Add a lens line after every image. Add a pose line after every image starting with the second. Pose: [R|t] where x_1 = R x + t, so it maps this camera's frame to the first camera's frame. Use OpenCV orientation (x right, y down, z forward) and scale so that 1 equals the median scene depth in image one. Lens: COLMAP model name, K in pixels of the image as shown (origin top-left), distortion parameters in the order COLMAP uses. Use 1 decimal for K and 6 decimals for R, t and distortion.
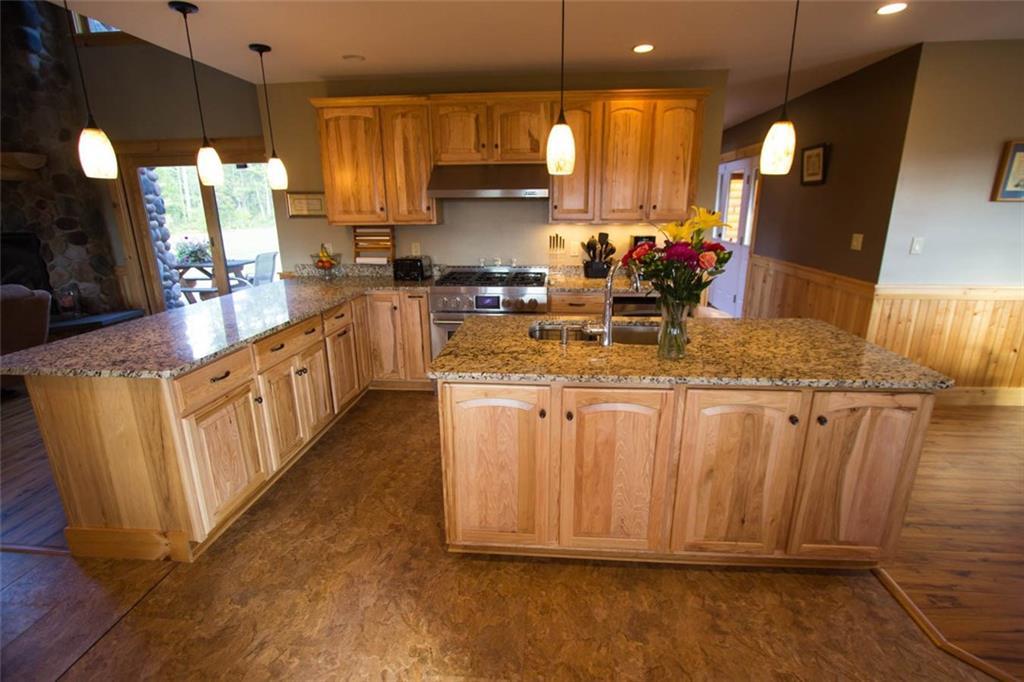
lens RADIAL K [[476.2, 0, 511.5], [0, 476.2, 339.8], [0, 0, 1]] dist [-0.009797, 0.001502]
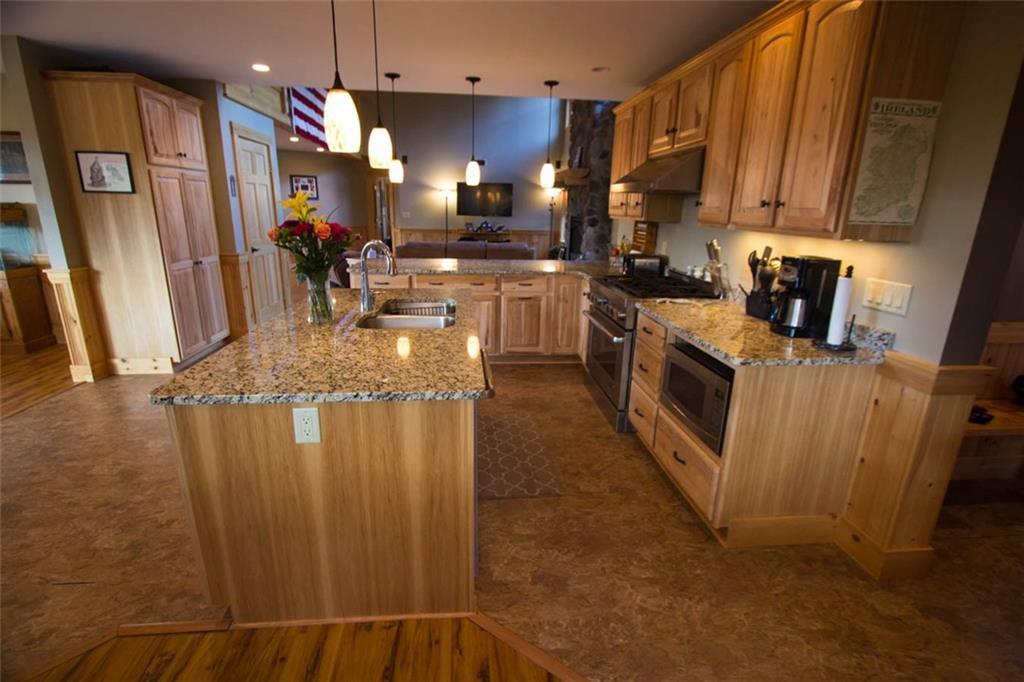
lens RADIAL K [[476.2, 0, 512.6], [0, 476.2, 339.9], [0, 0, 1]] dist [-0.009797, 0.001502]
pose [[0.204150, 0.279695, -0.938133, 0.943739], [-0.292080, 0.932069, 0.214326, -0.188483], [0.934351, 0.230255, 0.271976, 0.702096]]
